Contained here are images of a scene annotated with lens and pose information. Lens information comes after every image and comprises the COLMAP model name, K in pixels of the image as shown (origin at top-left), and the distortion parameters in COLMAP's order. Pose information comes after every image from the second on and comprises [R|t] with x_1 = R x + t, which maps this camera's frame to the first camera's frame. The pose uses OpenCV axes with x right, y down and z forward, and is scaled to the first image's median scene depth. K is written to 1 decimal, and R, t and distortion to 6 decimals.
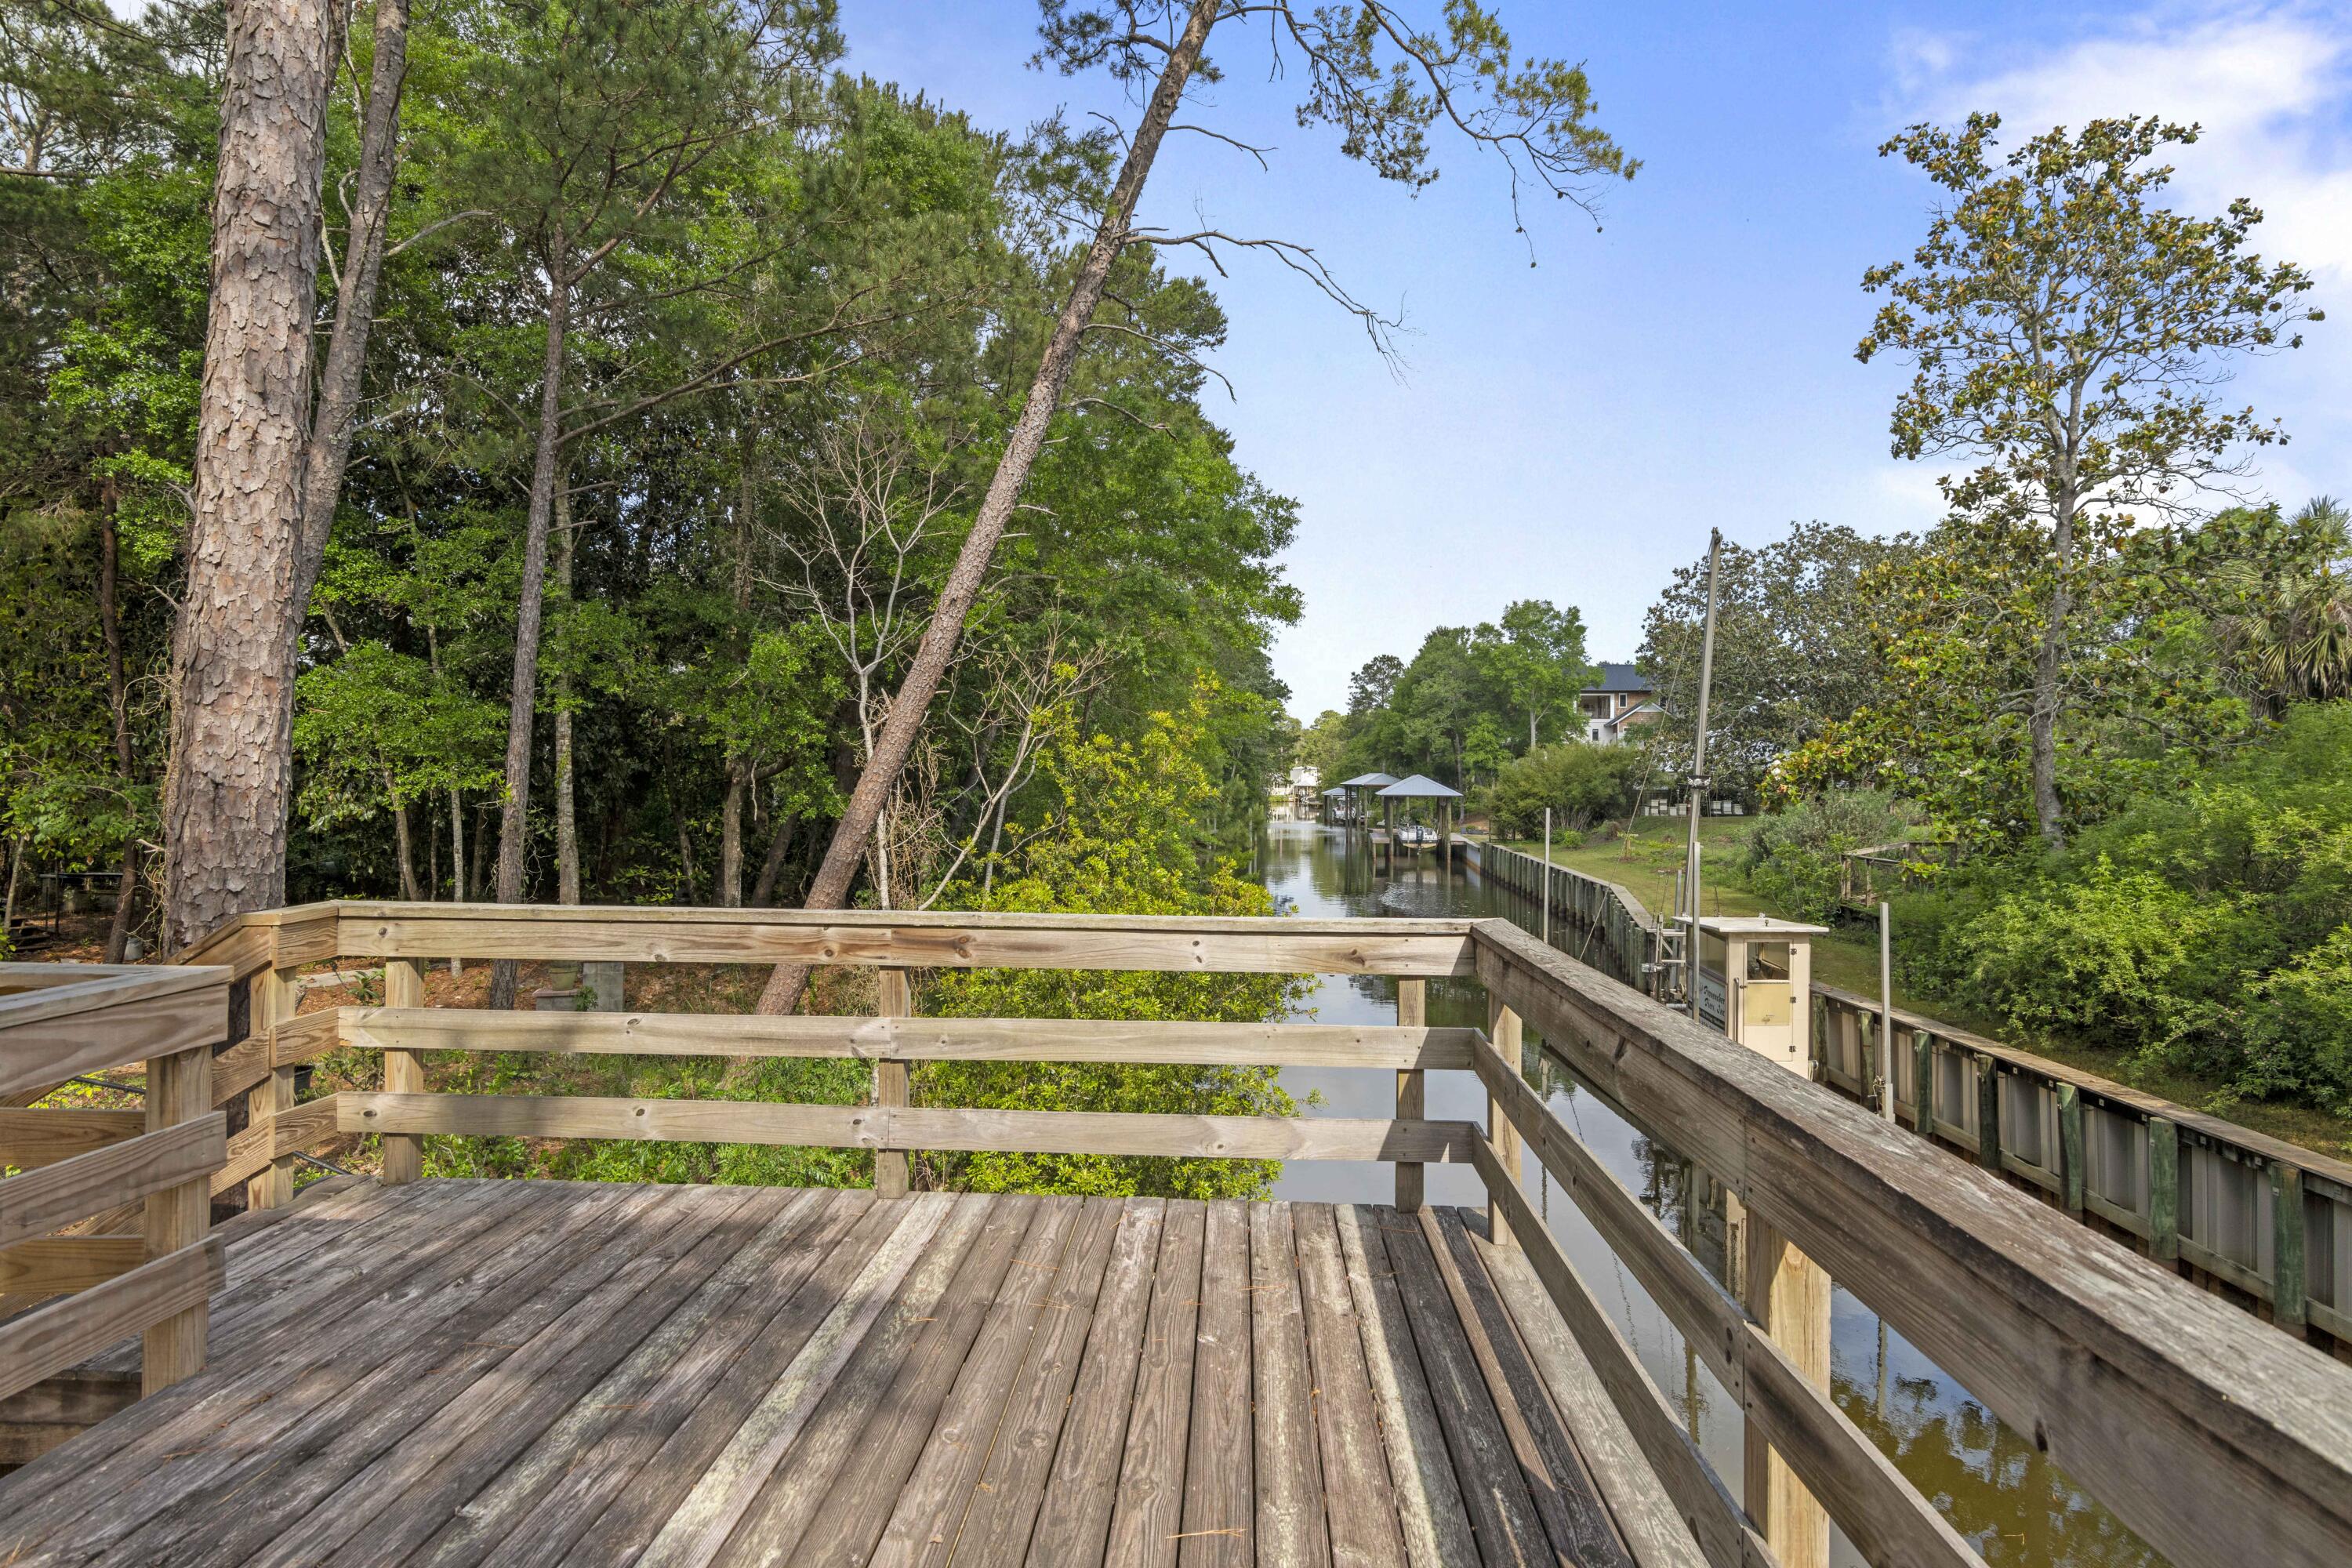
lens RADIAL K [[1191.4, 0, 1176.5], [0, 1191.4, 788.3], [0, 0, 1]] dist [0.003513, 0.000640]
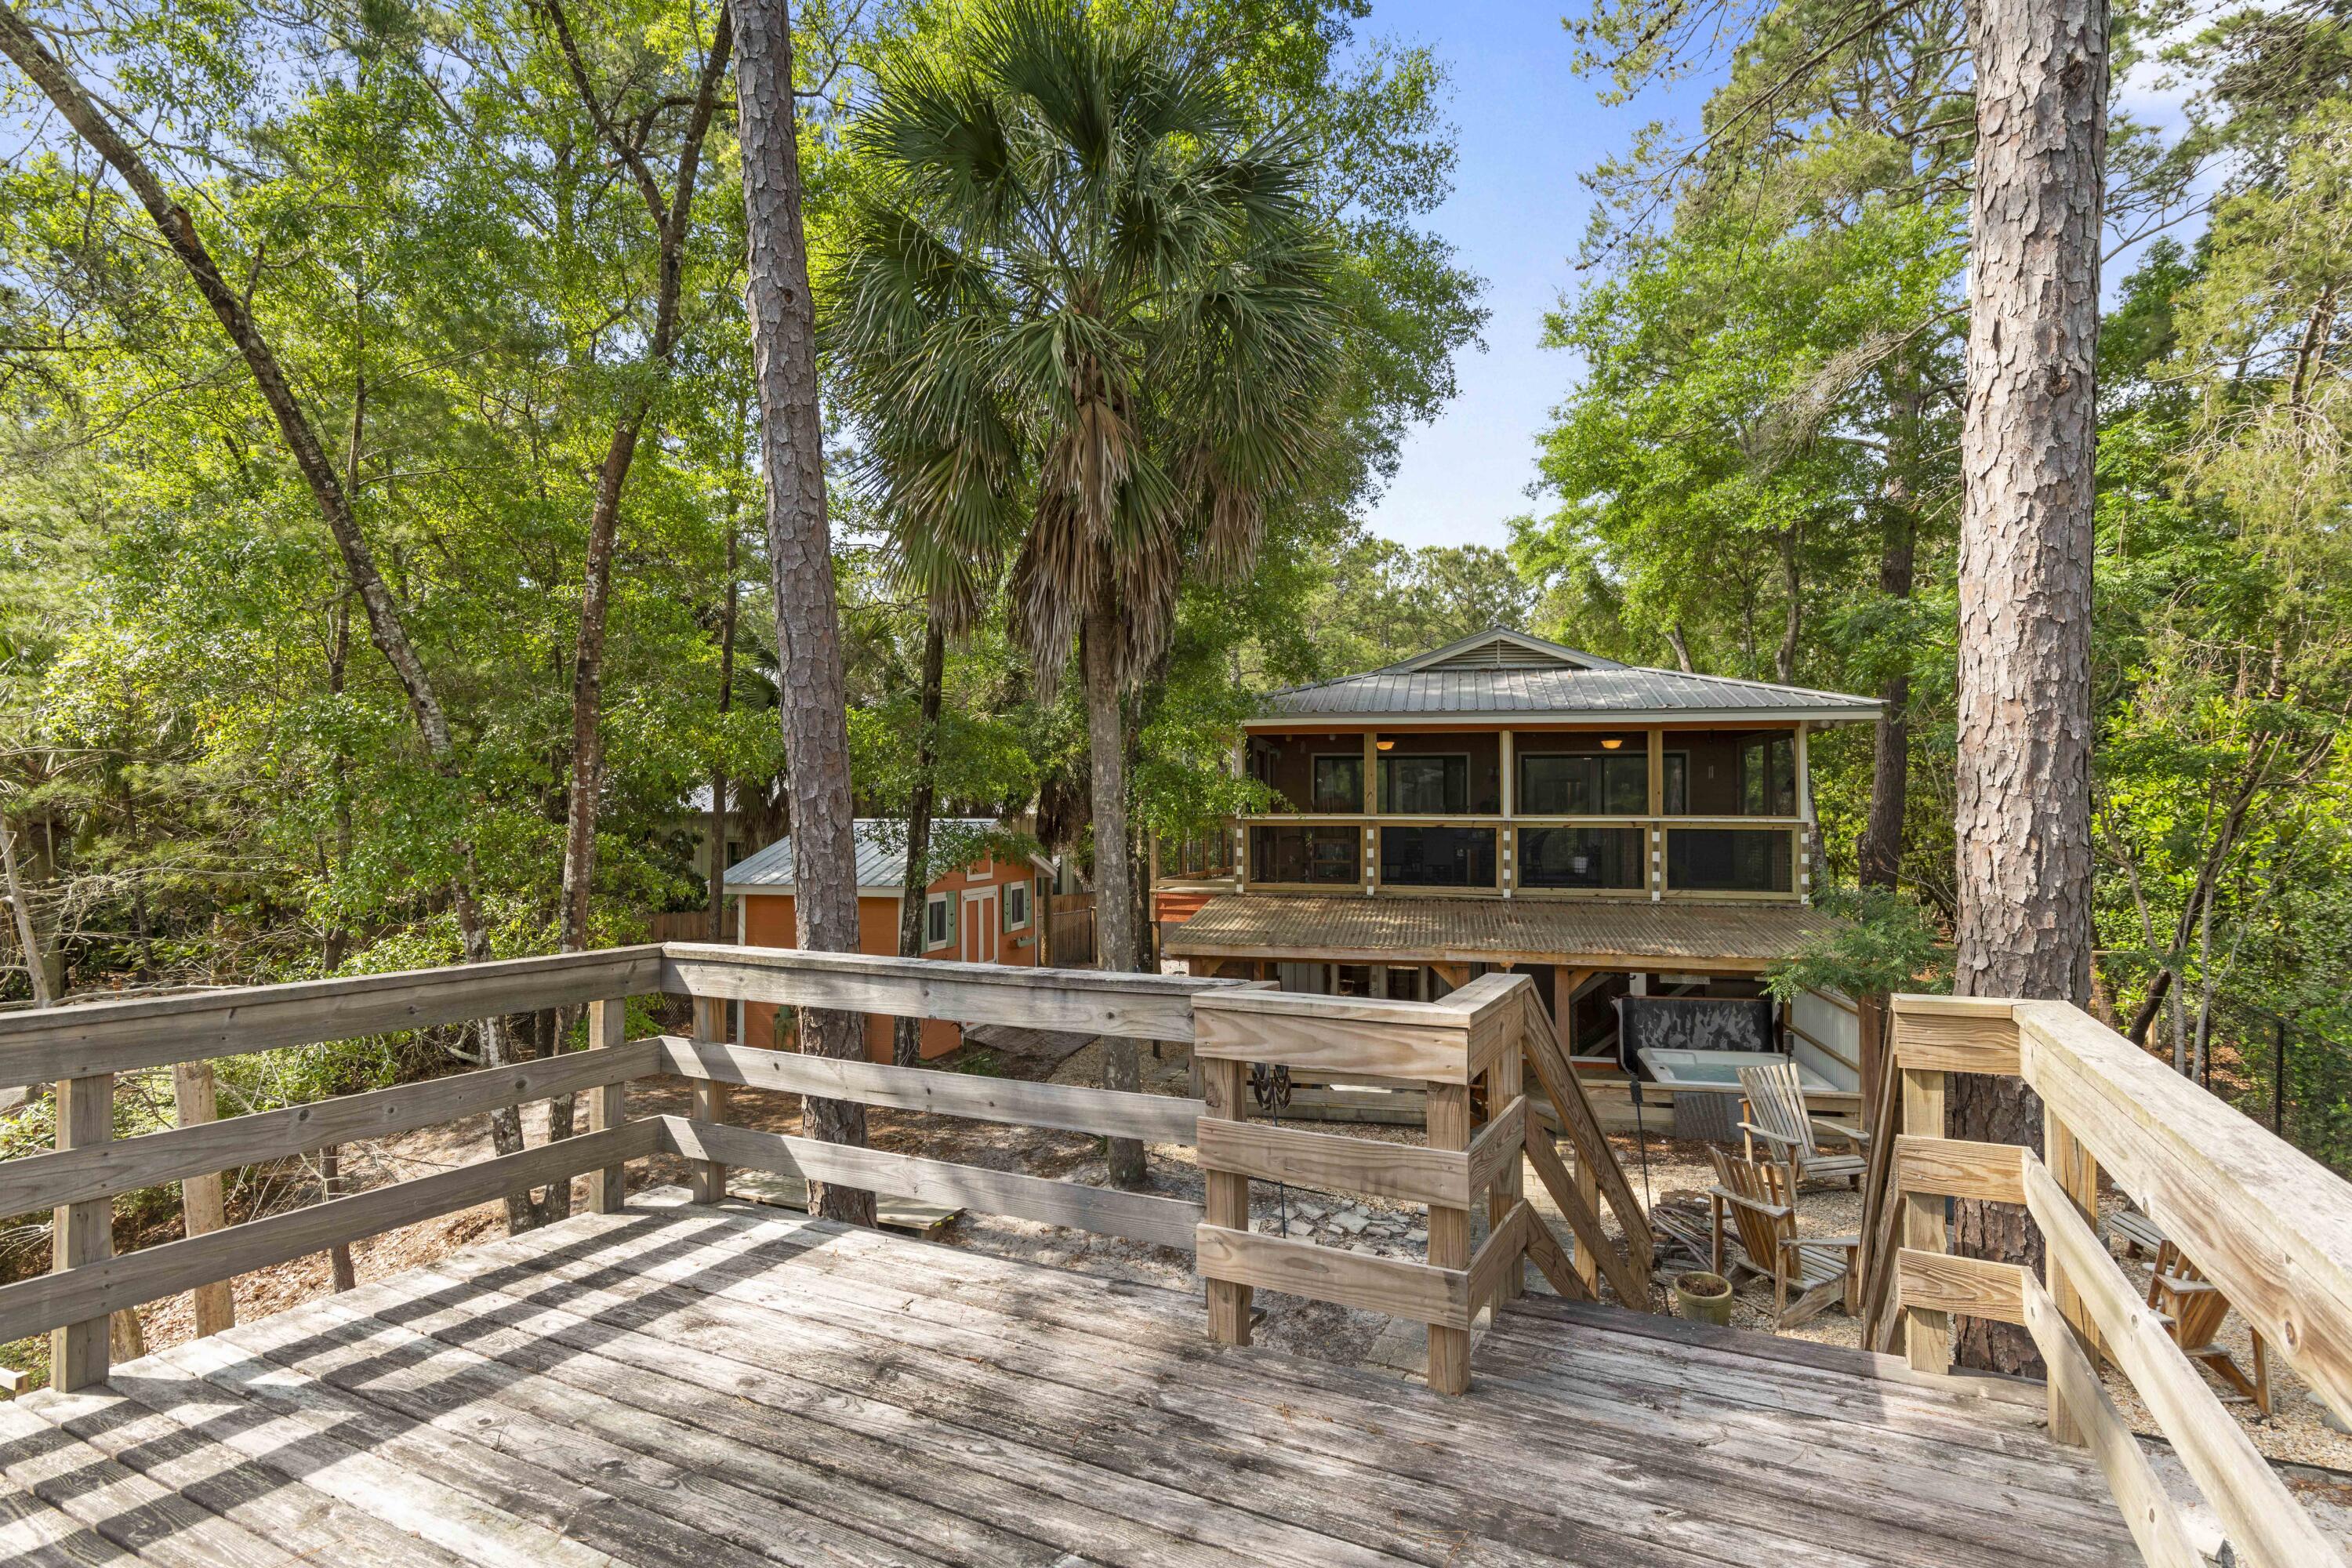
lens RADIAL K [[1191.4, 0, 1178.0], [0, 1191.4, 784.1], [0, 0, 1]] dist [0.003513, 0.000640]
pose [[-0.418672, -0.018807, -0.907943, 0.202531], [0.004381, 0.999732, -0.022729, -0.026467], [0.908127, -0.013494, -0.418477, 0.960863]]
